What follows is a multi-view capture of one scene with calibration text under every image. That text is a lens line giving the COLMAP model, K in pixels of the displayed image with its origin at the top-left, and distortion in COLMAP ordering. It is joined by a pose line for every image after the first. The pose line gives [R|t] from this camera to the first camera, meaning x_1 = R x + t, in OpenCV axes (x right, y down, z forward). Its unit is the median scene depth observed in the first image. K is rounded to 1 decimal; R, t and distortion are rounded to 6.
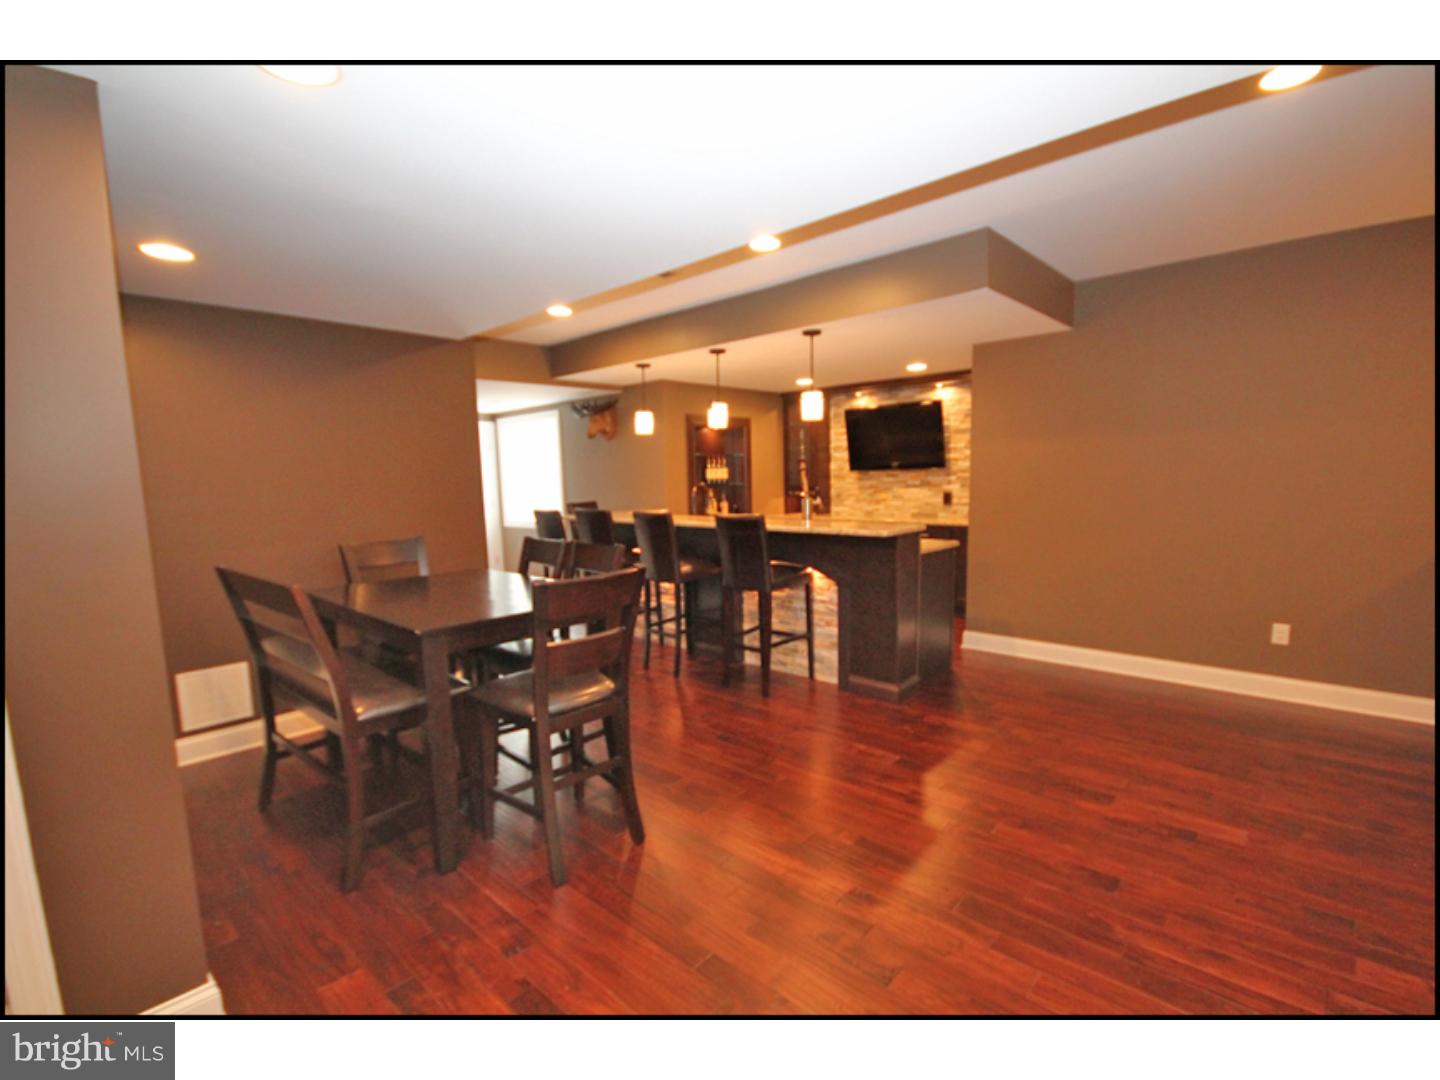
lens RADIAL K [[664.8, 0, 725.7], [0, 664.8, 538.4], [0, 0, 1]] dist [0.009949, -0.003416]
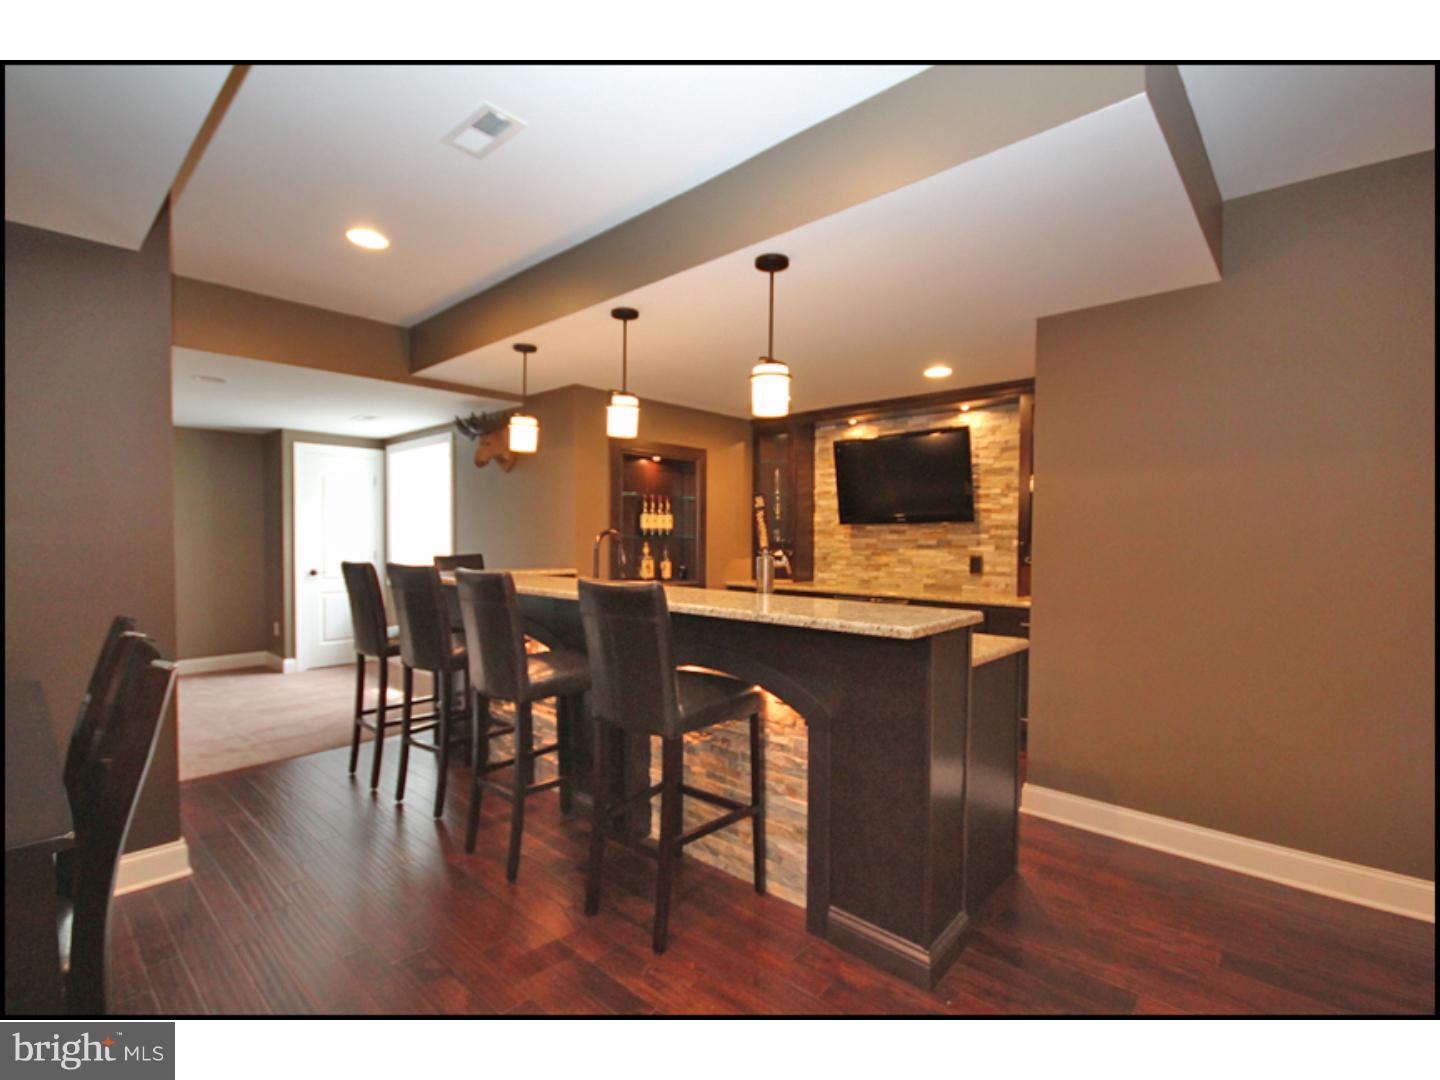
lens RADIAL K [[664.8, 0, 717.6], [0, 664.8, 545.6], [0, 0, 1]] dist [0.009949, -0.003416]
pose [[0.999554, 0.029822, -0.001279, 0.058063], [-0.029826, 0.996158, -0.082343, -0.014263], [-0.001182, 0.082345, 0.996603, 0.292315]]
